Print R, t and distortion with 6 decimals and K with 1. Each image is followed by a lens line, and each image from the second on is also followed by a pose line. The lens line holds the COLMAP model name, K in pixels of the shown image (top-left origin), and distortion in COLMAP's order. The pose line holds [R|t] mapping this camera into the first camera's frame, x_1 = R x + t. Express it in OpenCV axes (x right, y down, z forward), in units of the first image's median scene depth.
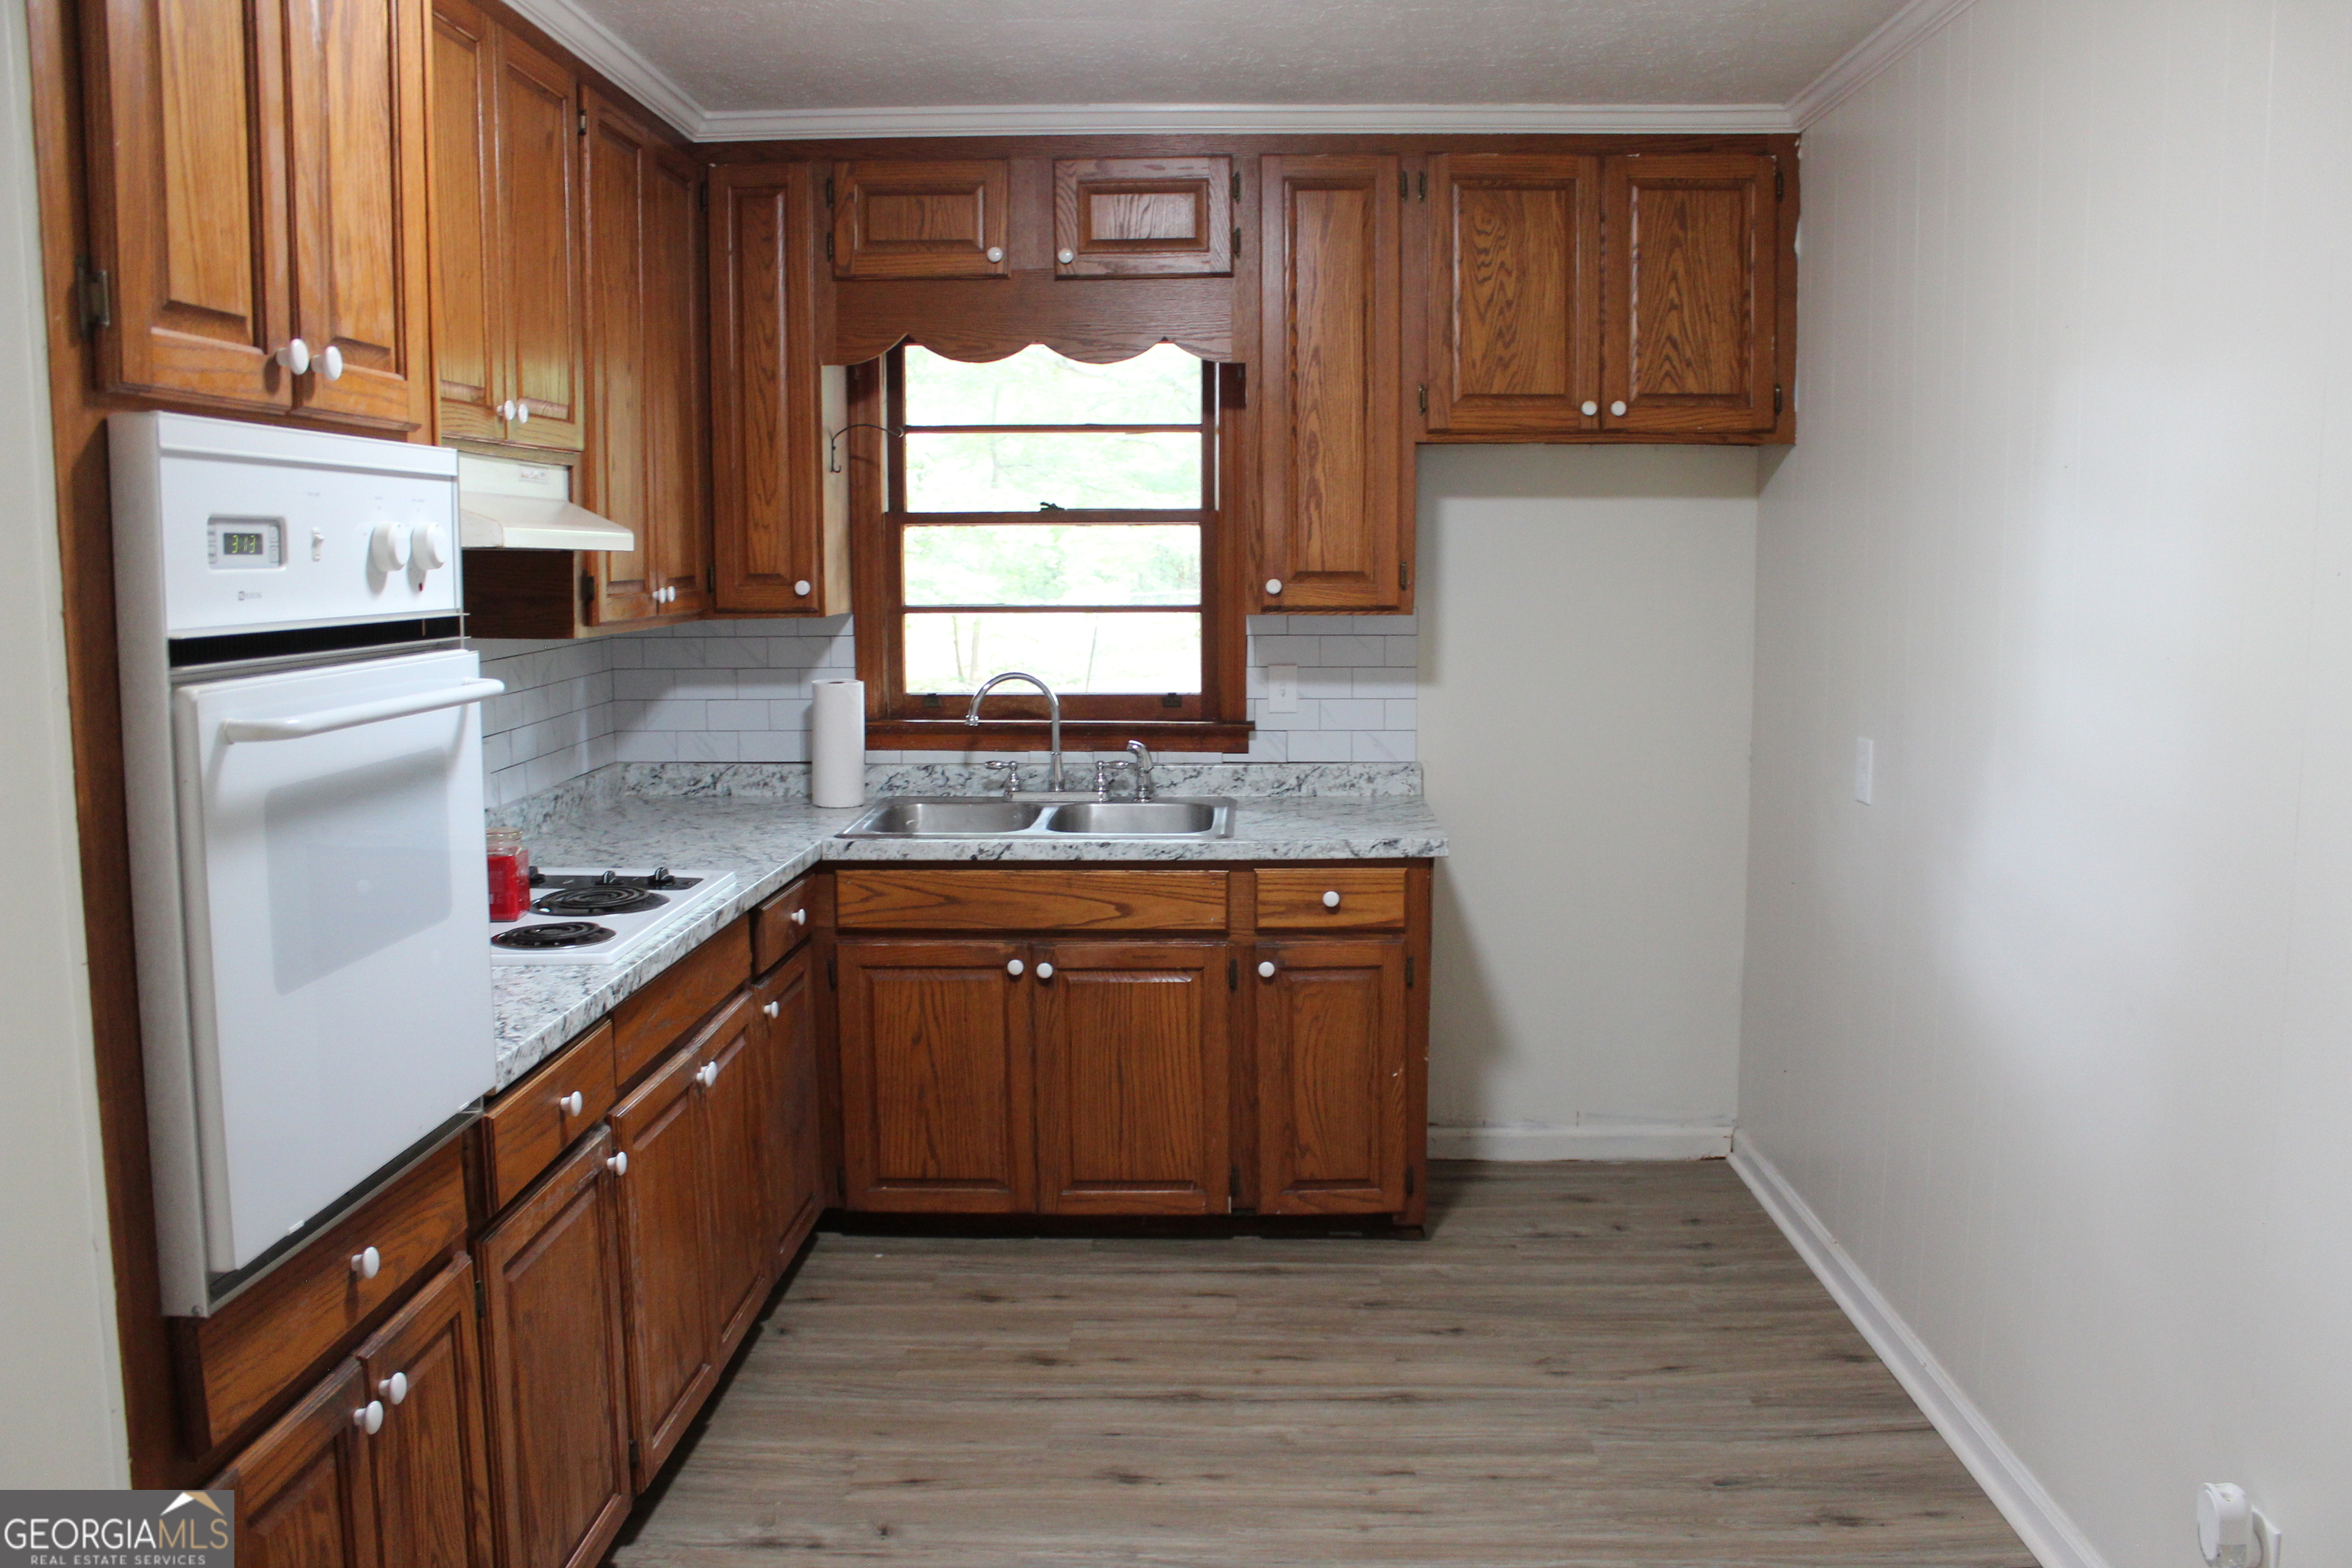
lens RADIAL K [[1931.5, 0, 1176.0], [0, 1931.5, 784.0], [0, 0, 1]] dist [-0.150545, 0.140217]
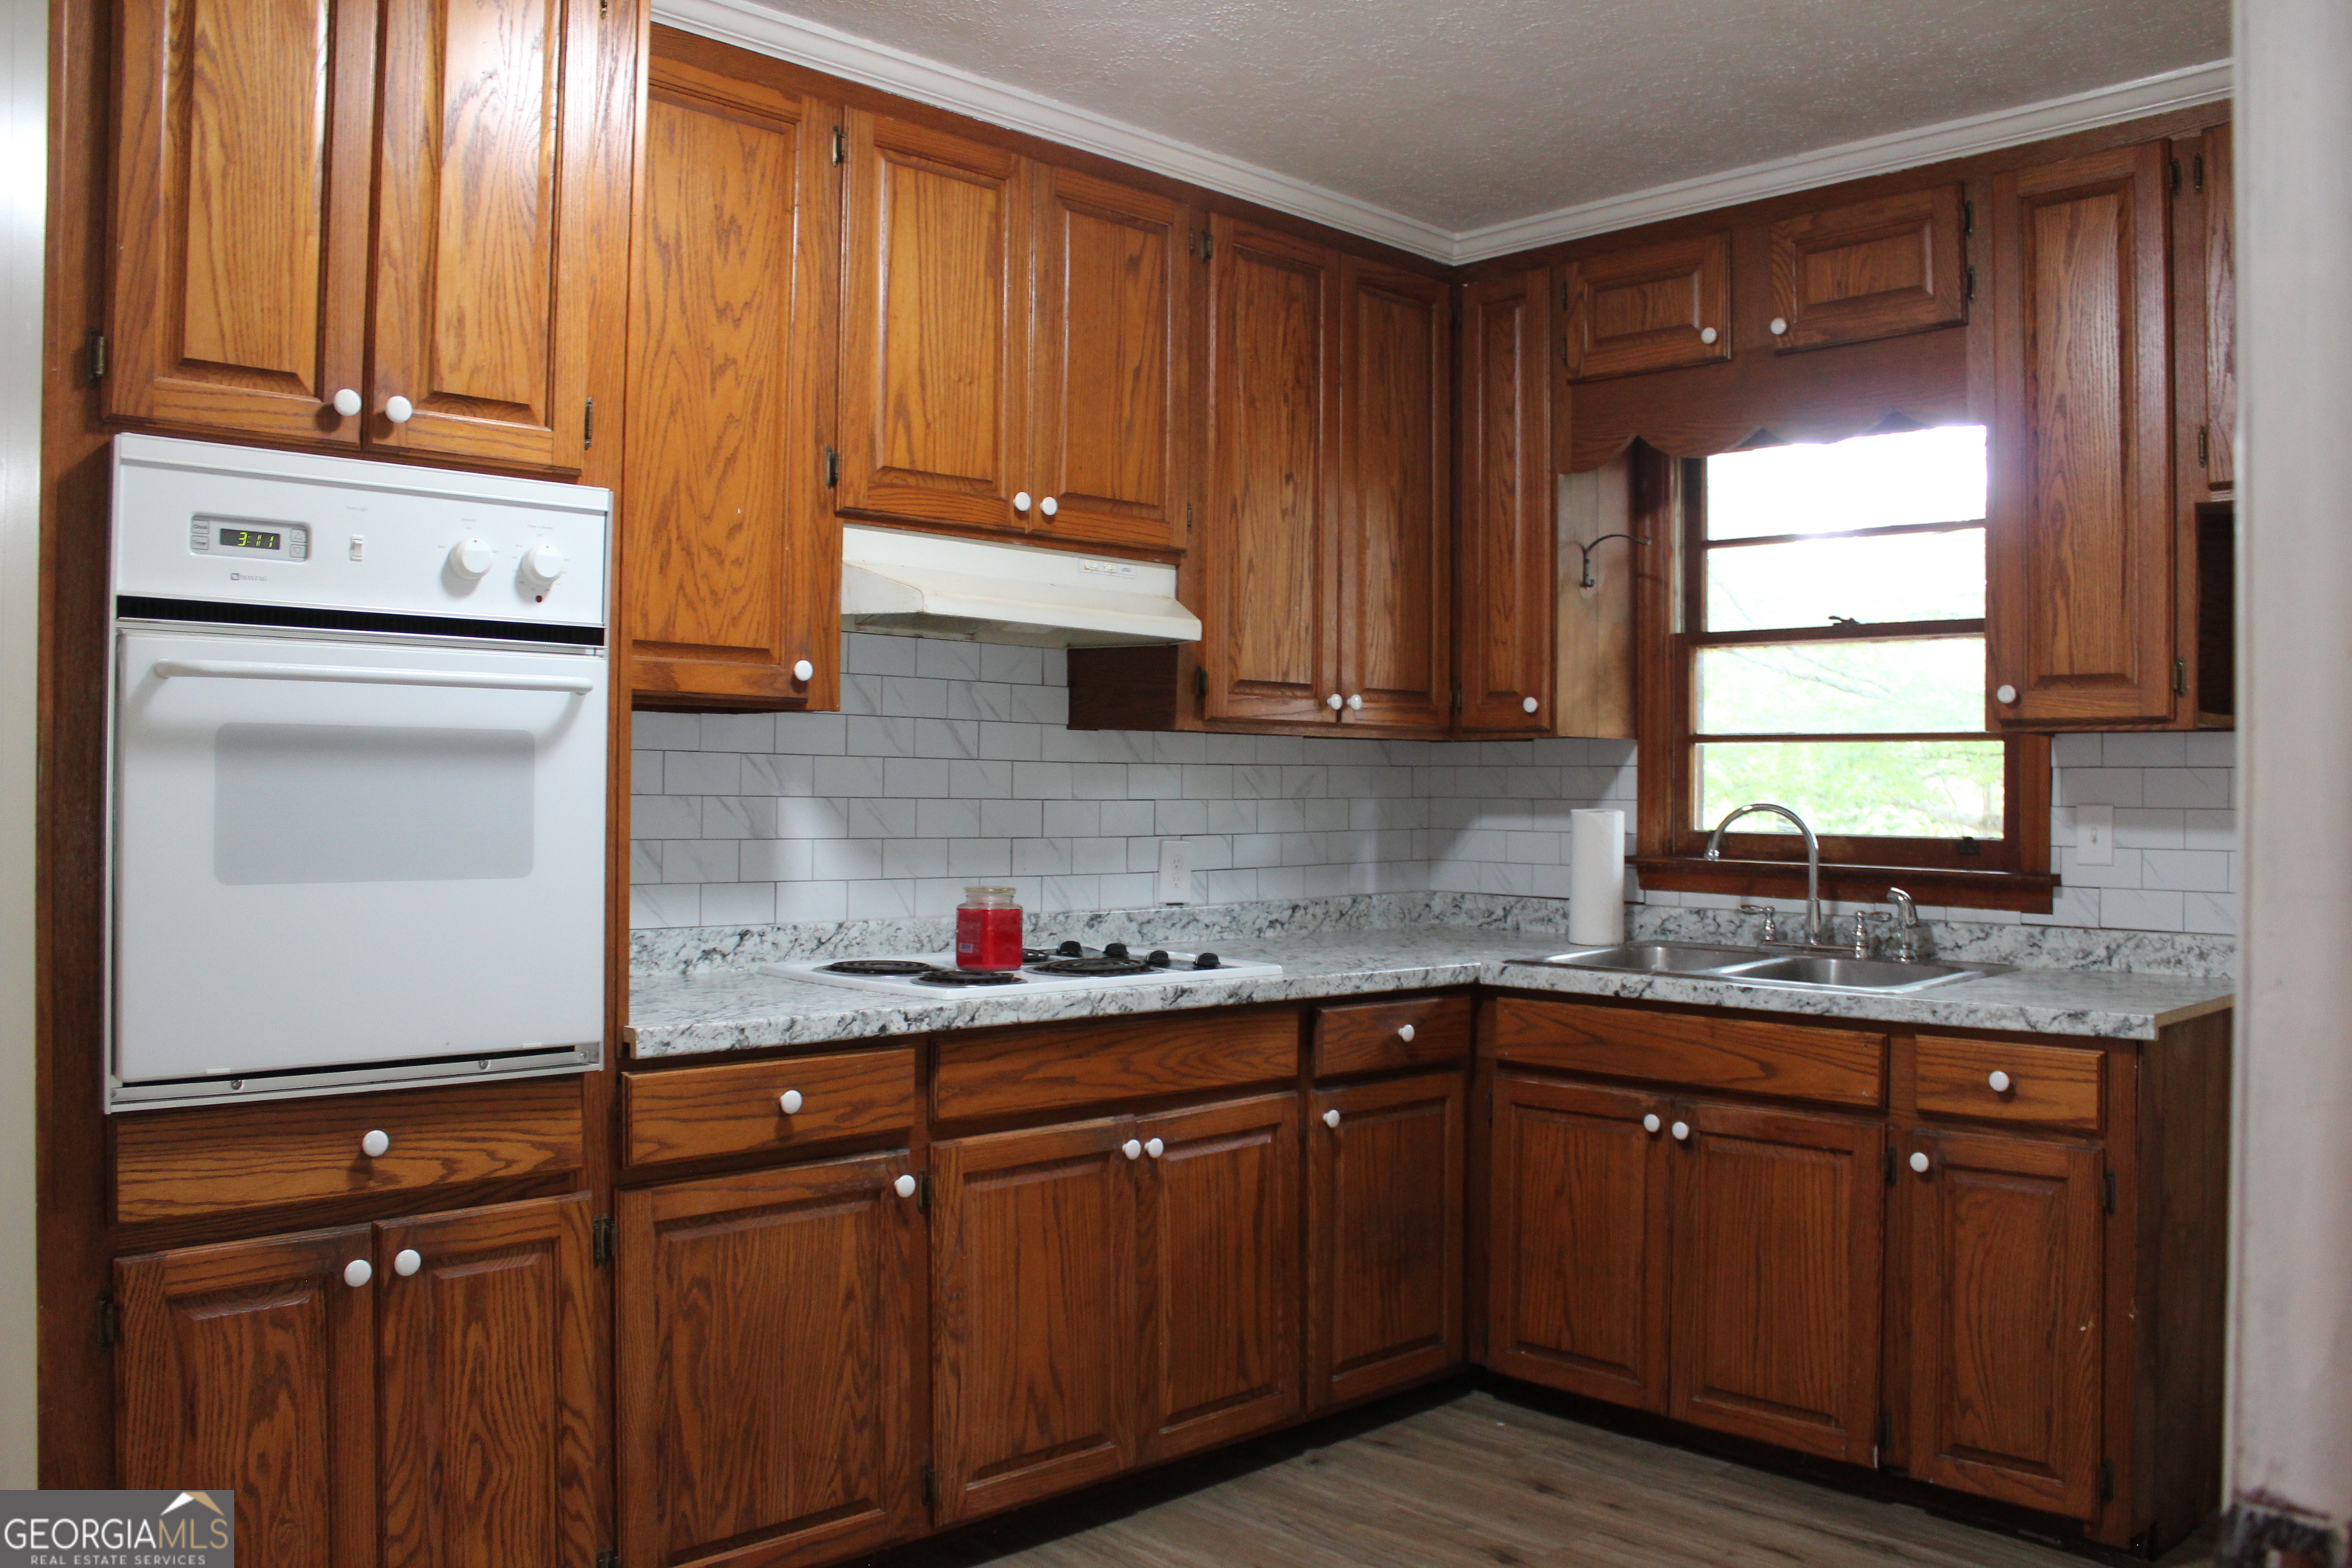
lens RADIAL K [[1931.5, 0, 1176.0], [0, 1931.5, 784.0], [0, 0, 1]] dist [-0.150545, 0.140217]
pose [[0.725756, 0.012653, -0.687836, 0.348782], [-0.097104, 0.991705, -0.084215, 0.035632], [0.681065, 0.127911, 0.720965, 0.204114]]
